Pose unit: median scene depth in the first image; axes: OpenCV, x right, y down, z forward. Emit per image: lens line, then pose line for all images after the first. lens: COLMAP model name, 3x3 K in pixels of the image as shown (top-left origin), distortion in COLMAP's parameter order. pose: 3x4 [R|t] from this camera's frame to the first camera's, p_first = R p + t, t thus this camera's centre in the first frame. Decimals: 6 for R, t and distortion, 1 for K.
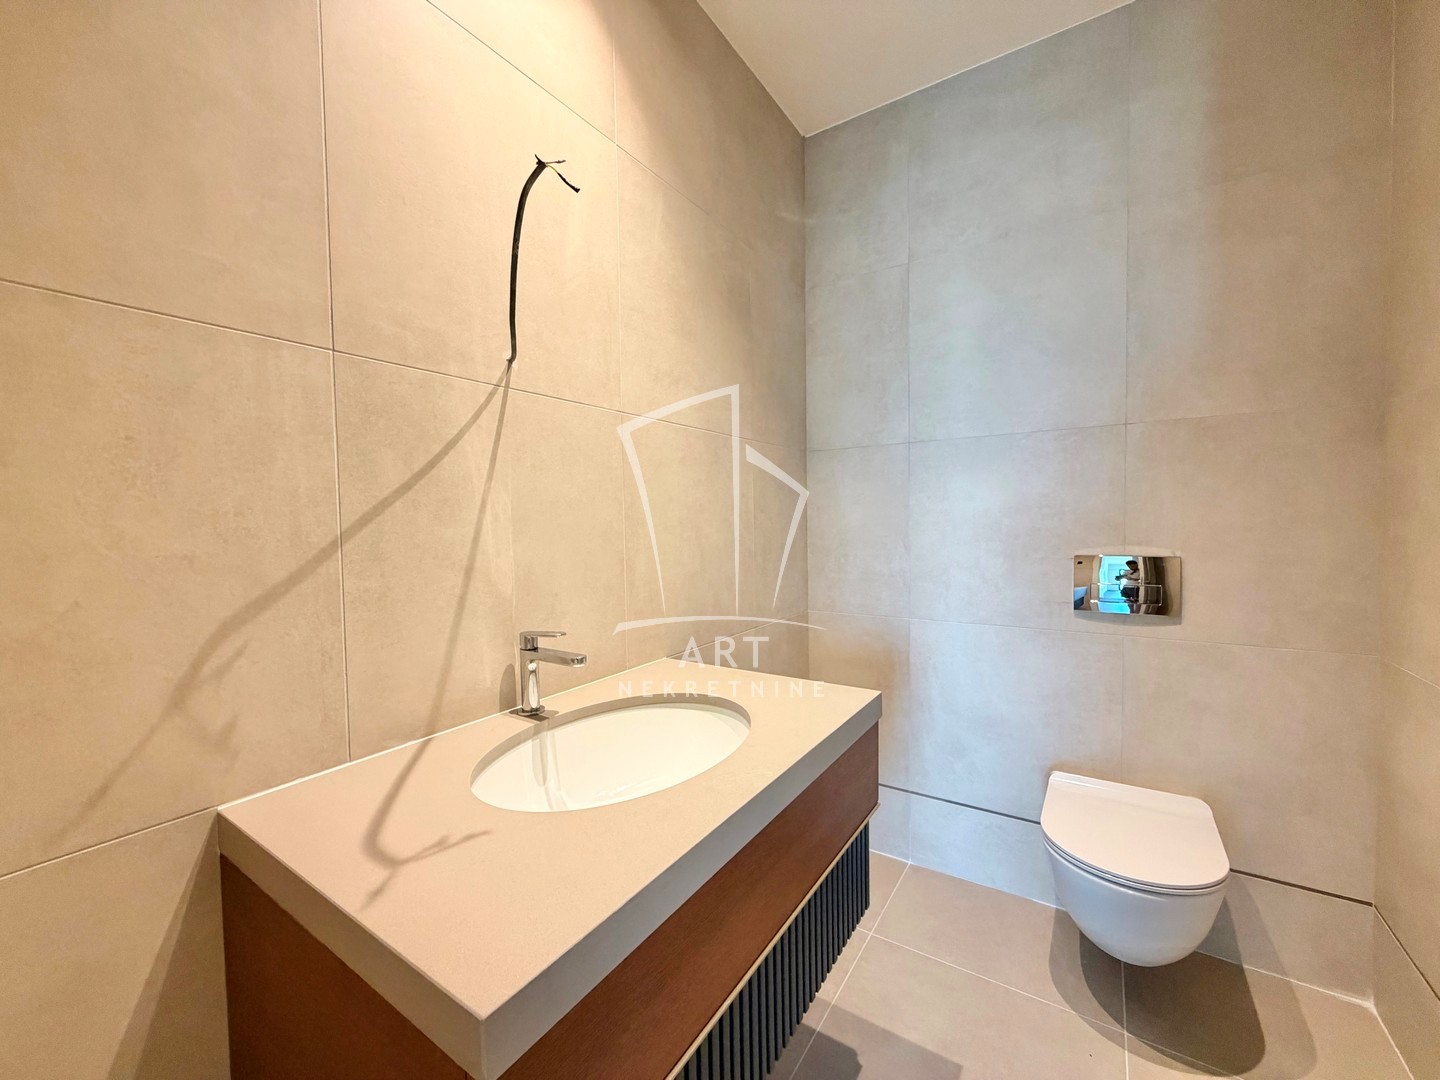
lens RADIAL K [[577.6, 0, 728.8], [0, 577.6, 537.0], [0, 0, 1]] dist [-0.001183, -0.000472]
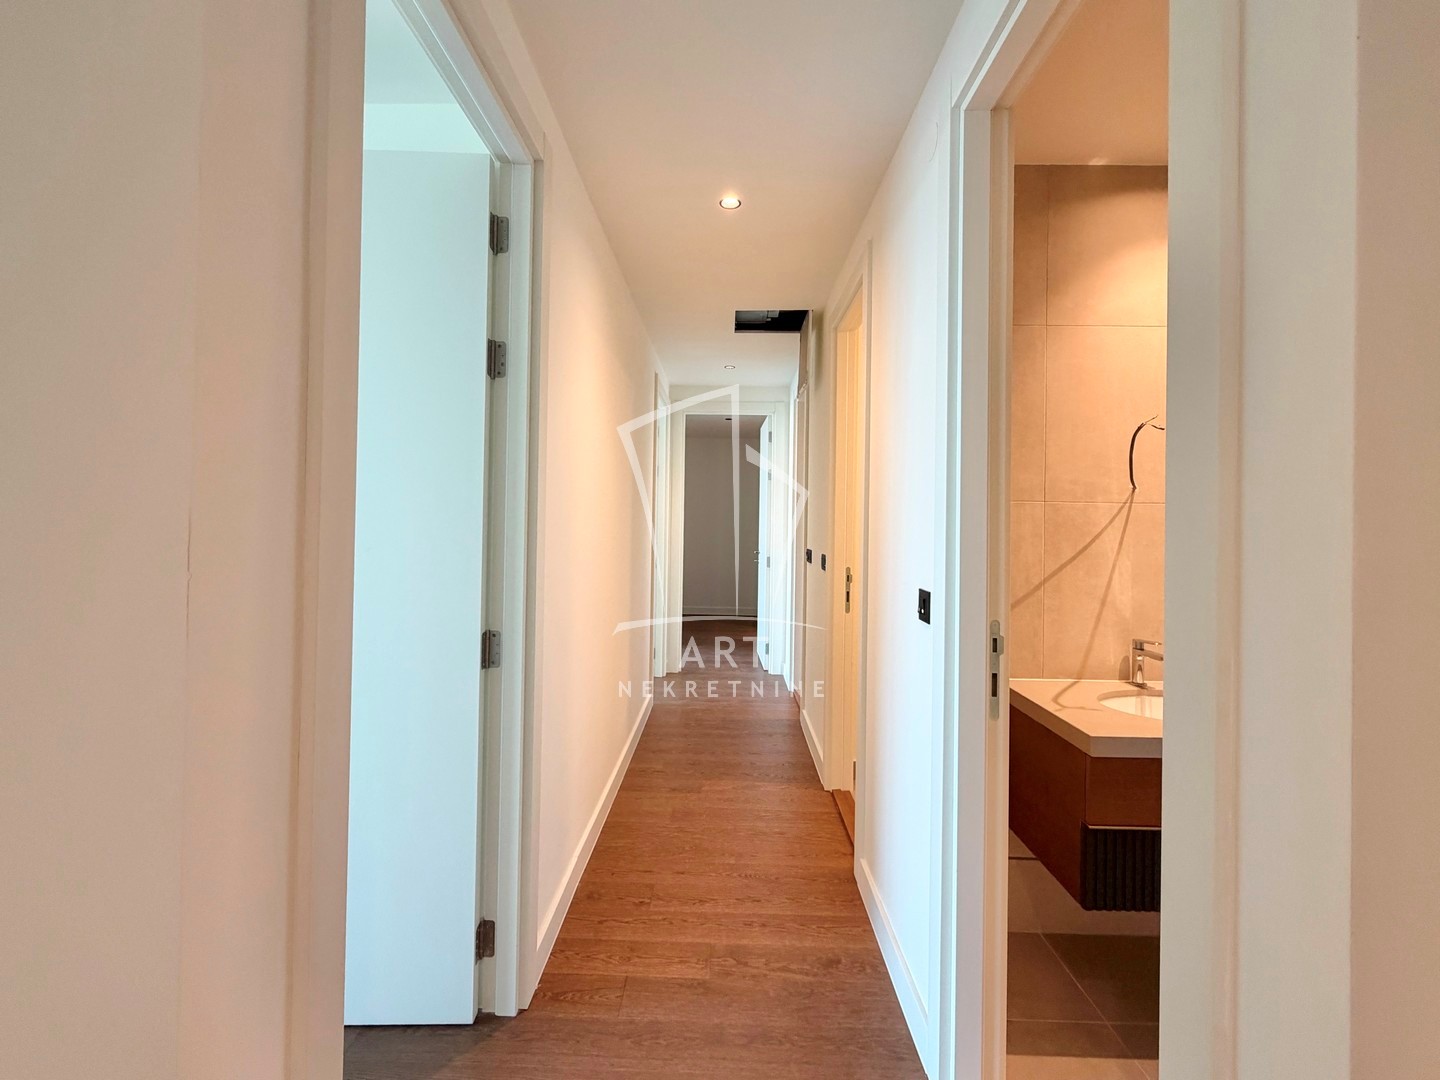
lens RADIAL K [[577.6, 0, 733.4], [0, 577.6, 530.3], [0, 0, 1]] dist [-0.001183, -0.000472]
pose [[0.517258, 0.020888, -0.855574, 0.555999], [-0.049330, 0.998768, -0.005440, -0.106832], [0.854406, 0.045020, 0.517651, -1.068083]]
